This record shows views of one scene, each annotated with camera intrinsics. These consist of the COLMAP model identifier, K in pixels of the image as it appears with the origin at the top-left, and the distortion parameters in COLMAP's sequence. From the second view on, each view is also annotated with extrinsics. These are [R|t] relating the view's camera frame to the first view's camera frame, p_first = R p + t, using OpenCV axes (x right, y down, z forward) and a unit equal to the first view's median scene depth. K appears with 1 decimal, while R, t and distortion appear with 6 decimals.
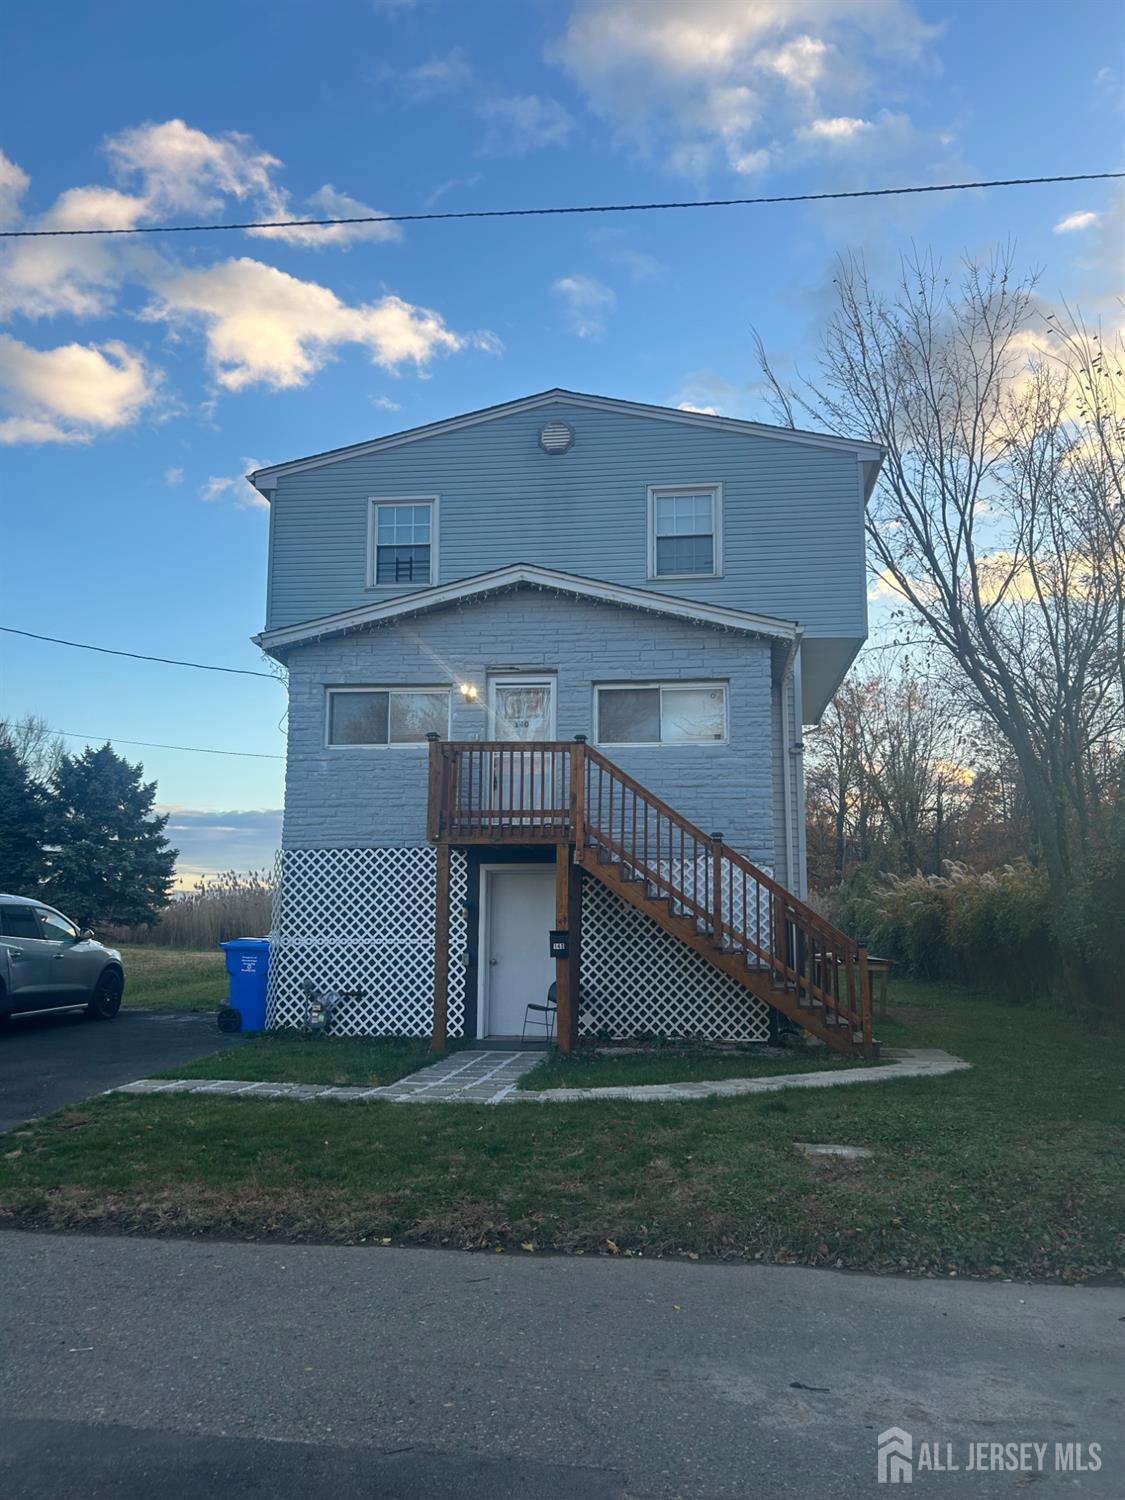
lens RADIAL K [[1124.0, 0, 556.8], [0, 1124.0, 747.5], [0, 0, 1]] dist [0.021515, -0.021233]
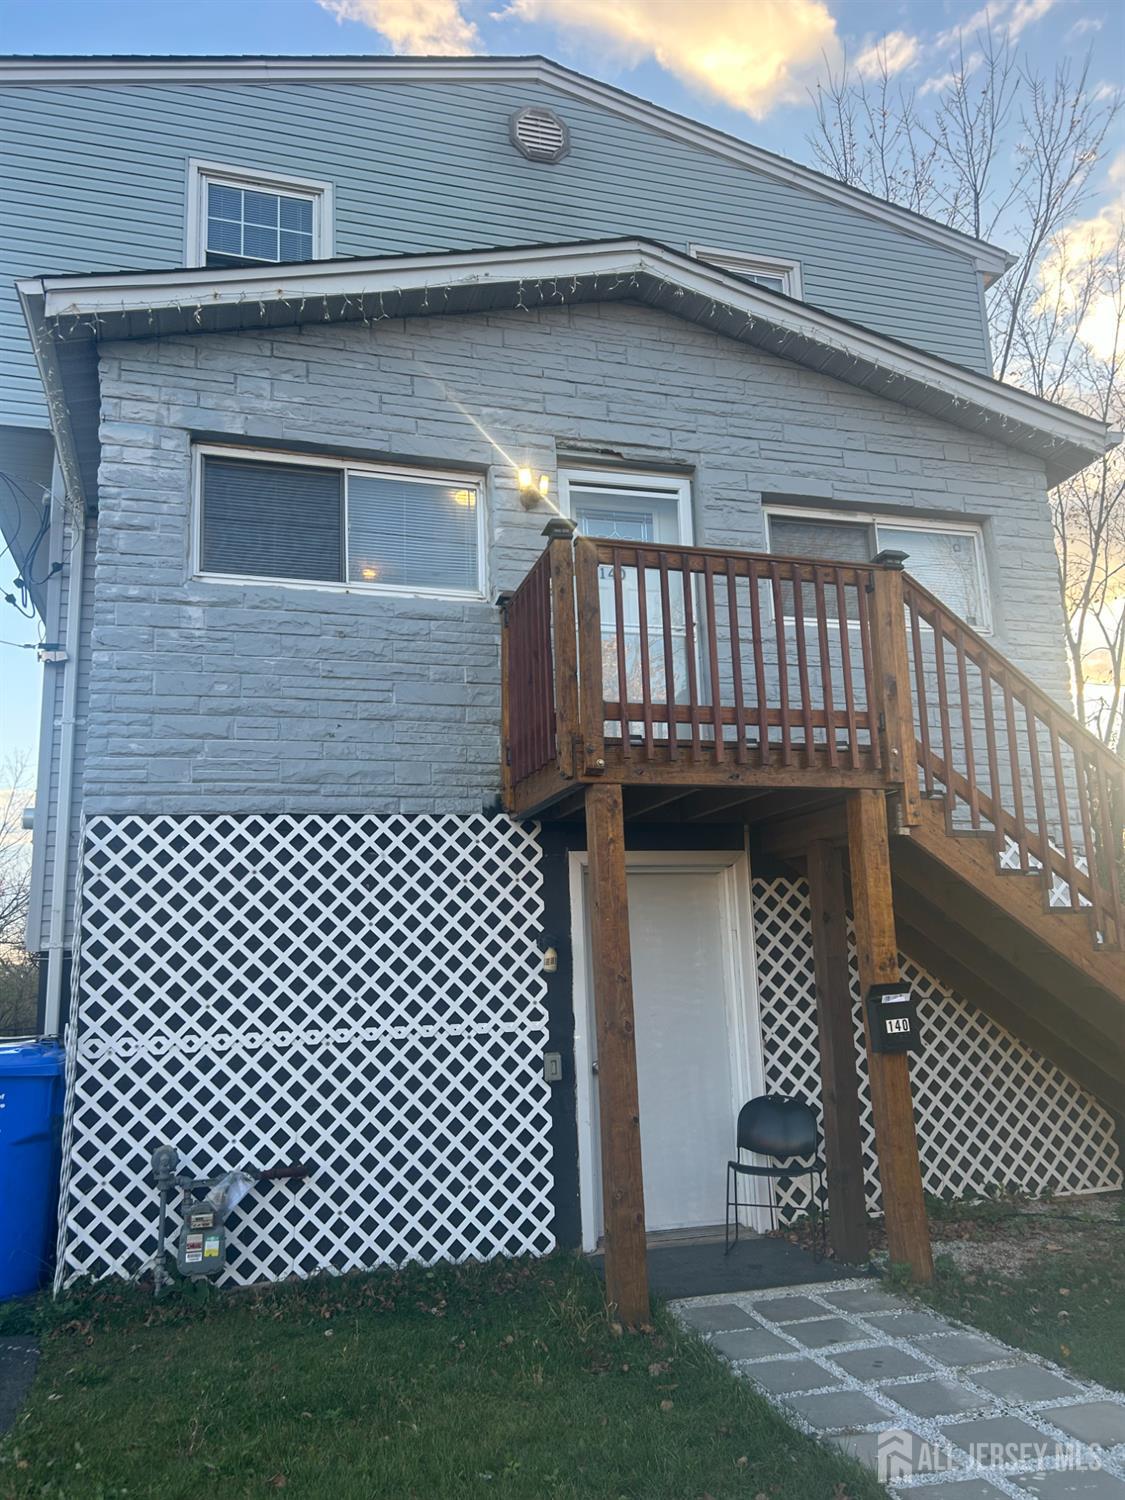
lens RADIAL K [[1124.0, 0, 547.5], [0, 1124.0, 758.9], [0, 0, 1]] dist [0.021515, -0.021233]
pose [[0.919231, 0.041618, 0.391512, -0.256384], [-0.022771, 0.998353, -0.052661, 0.090777], [-0.393059, 0.039492, 0.918665, 0.586040]]
